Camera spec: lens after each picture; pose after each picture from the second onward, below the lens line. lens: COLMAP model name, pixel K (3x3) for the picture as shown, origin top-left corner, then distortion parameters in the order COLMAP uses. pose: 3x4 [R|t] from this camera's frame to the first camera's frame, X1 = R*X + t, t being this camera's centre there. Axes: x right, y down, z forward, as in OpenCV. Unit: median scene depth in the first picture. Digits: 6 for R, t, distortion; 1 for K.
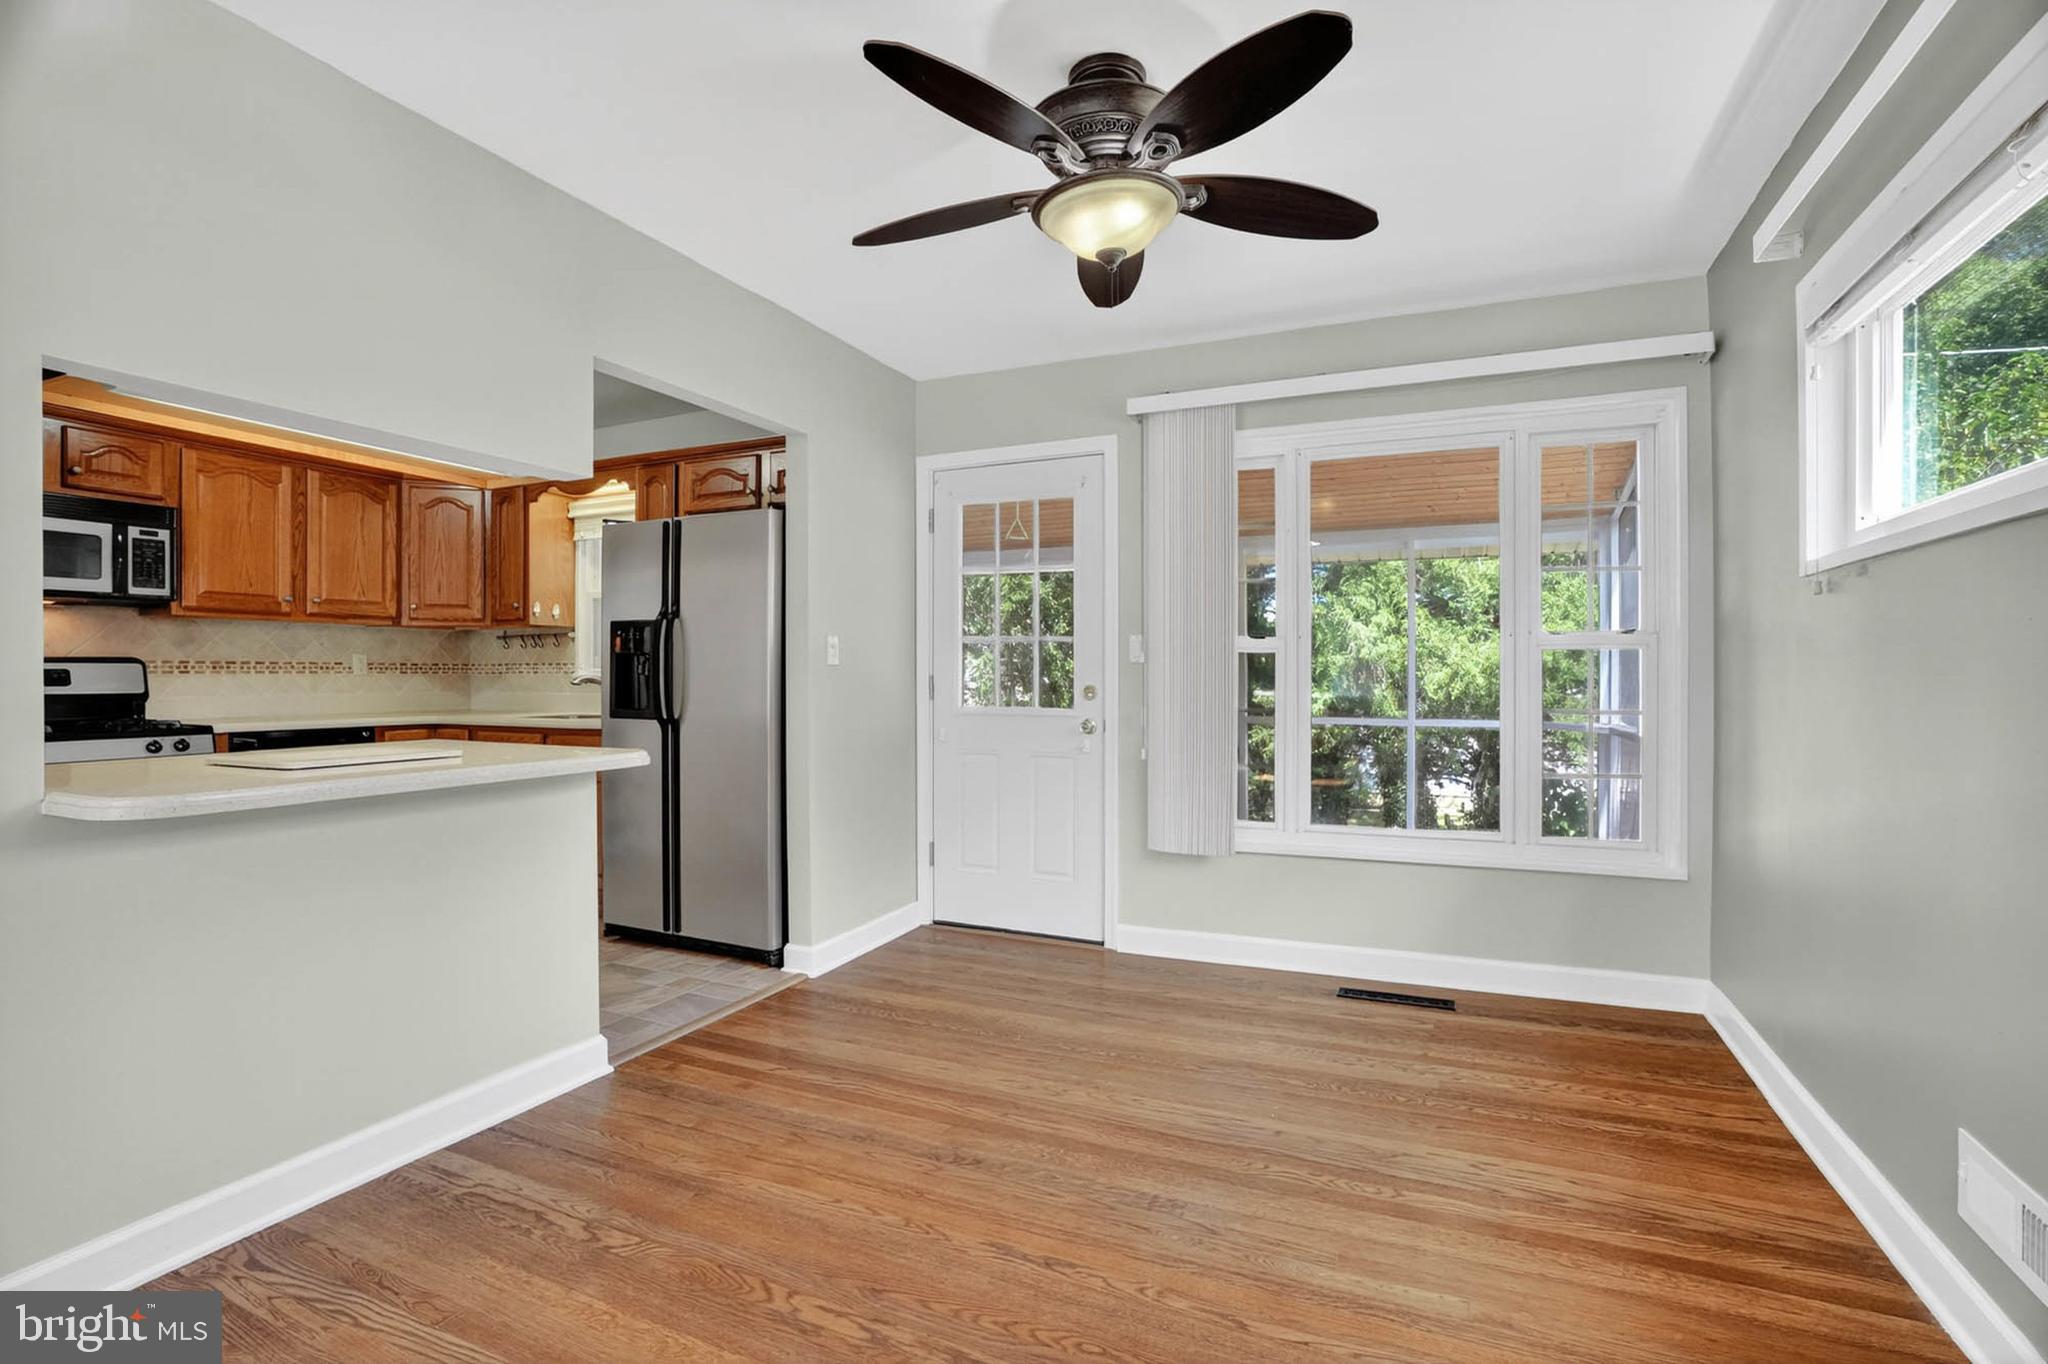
lens RADIAL K [[953.7, 0, 1027.2], [0, 953.7, 681.0], [0, 0, 1]] dist [-0.058056, 0.018017]
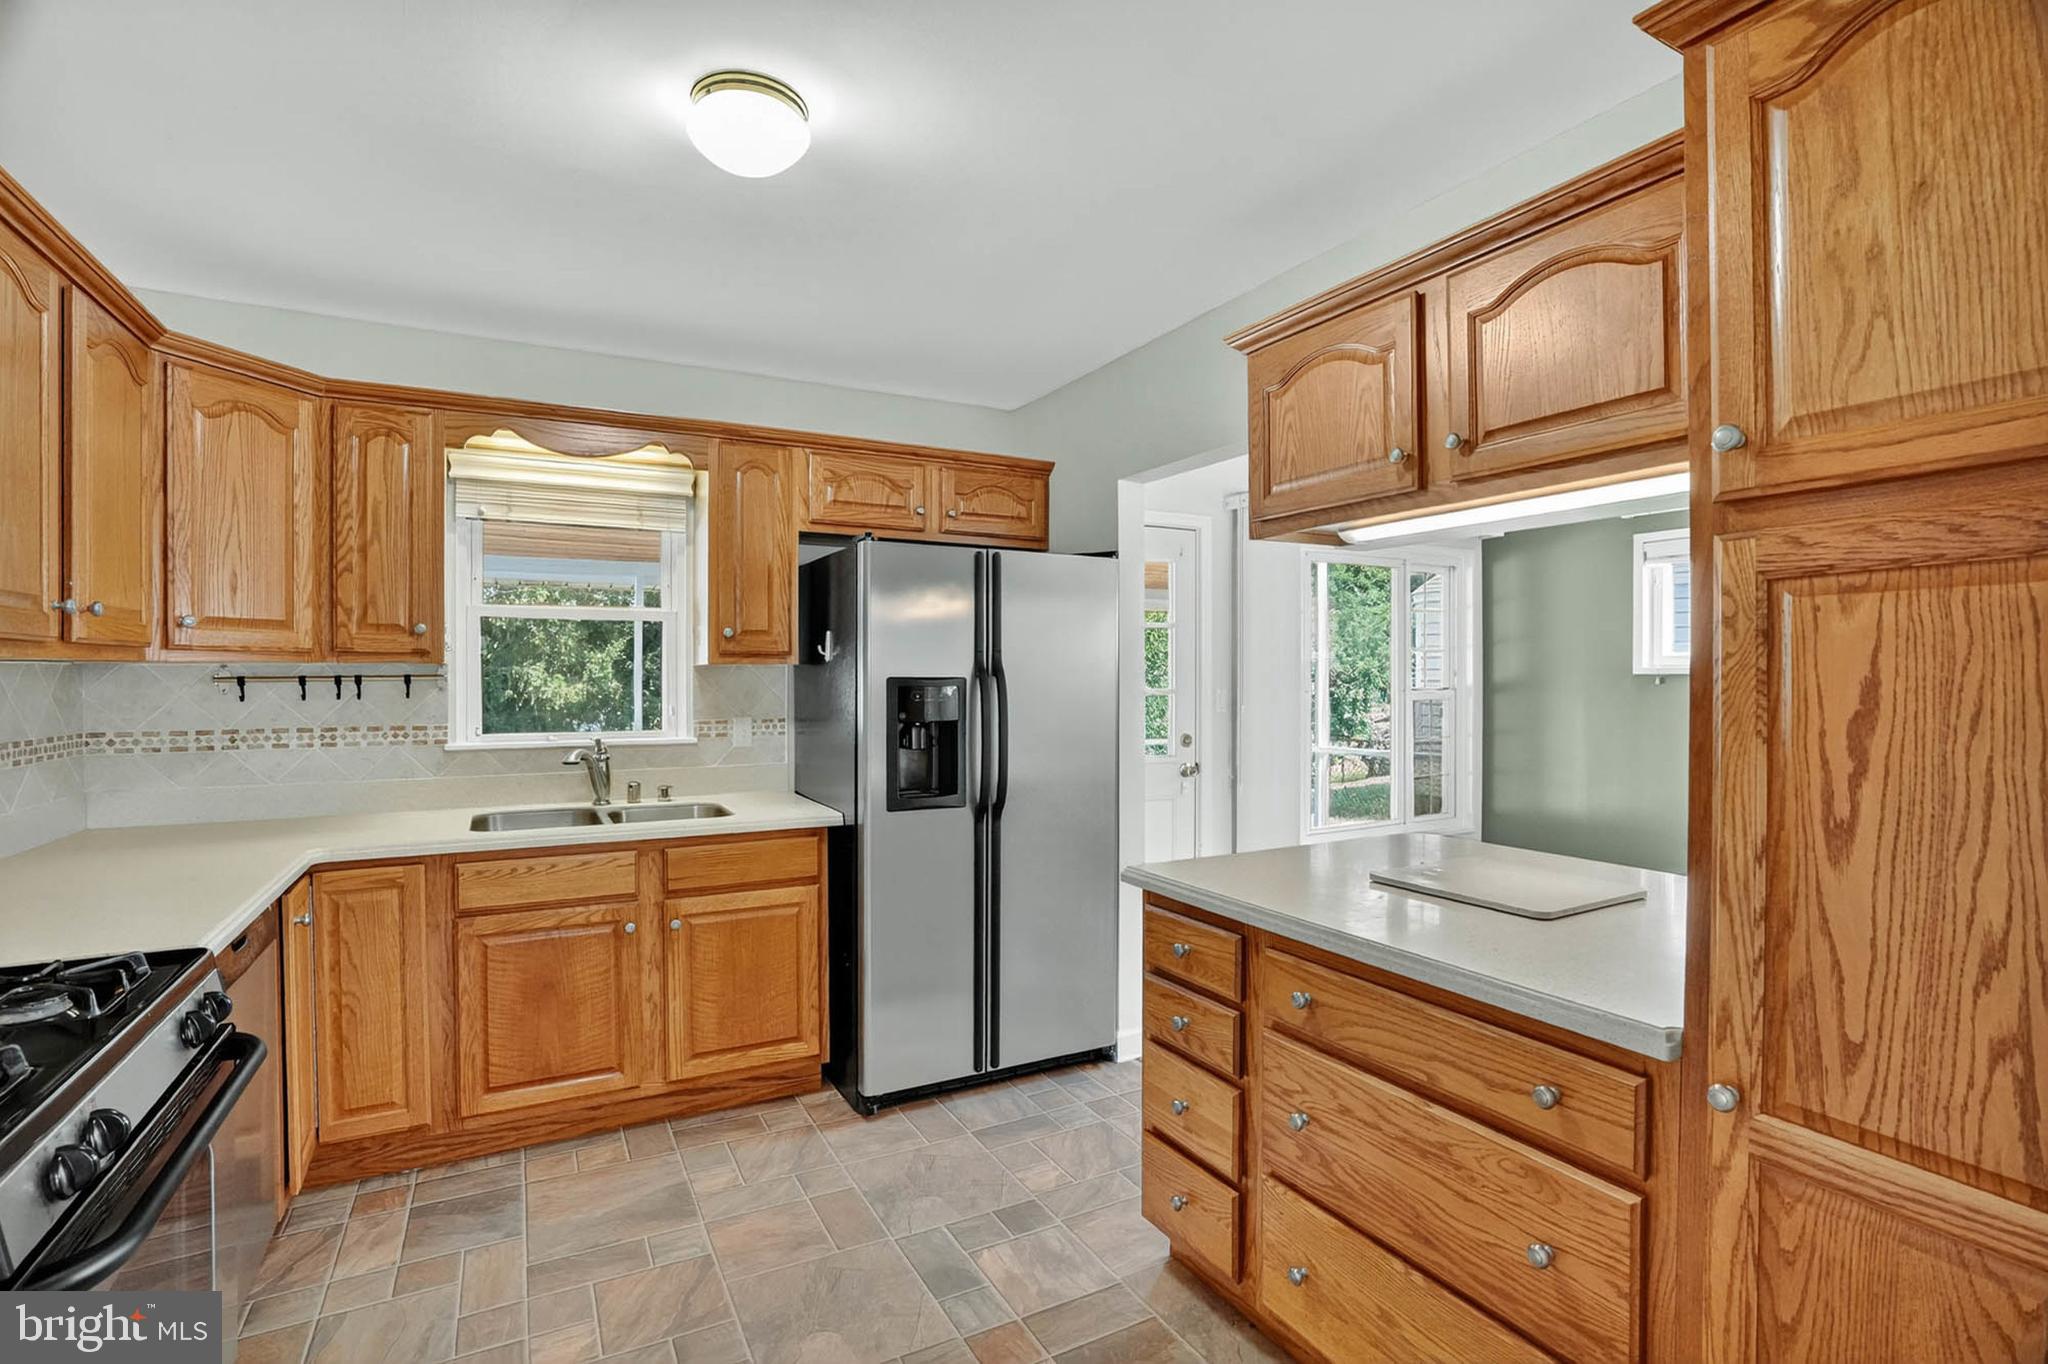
lens RADIAL K [[953.7, 0, 996.6], [0, 953.7, 677.5], [0, 0, 1]] dist [-0.058056, 0.018017]
pose [[0.615193, -0.001441, 0.788375, -0.990242], [0.004209, 0.999990, -0.001457, -0.062720], [-0.788365, 0.004214, 0.615193, 0.498875]]
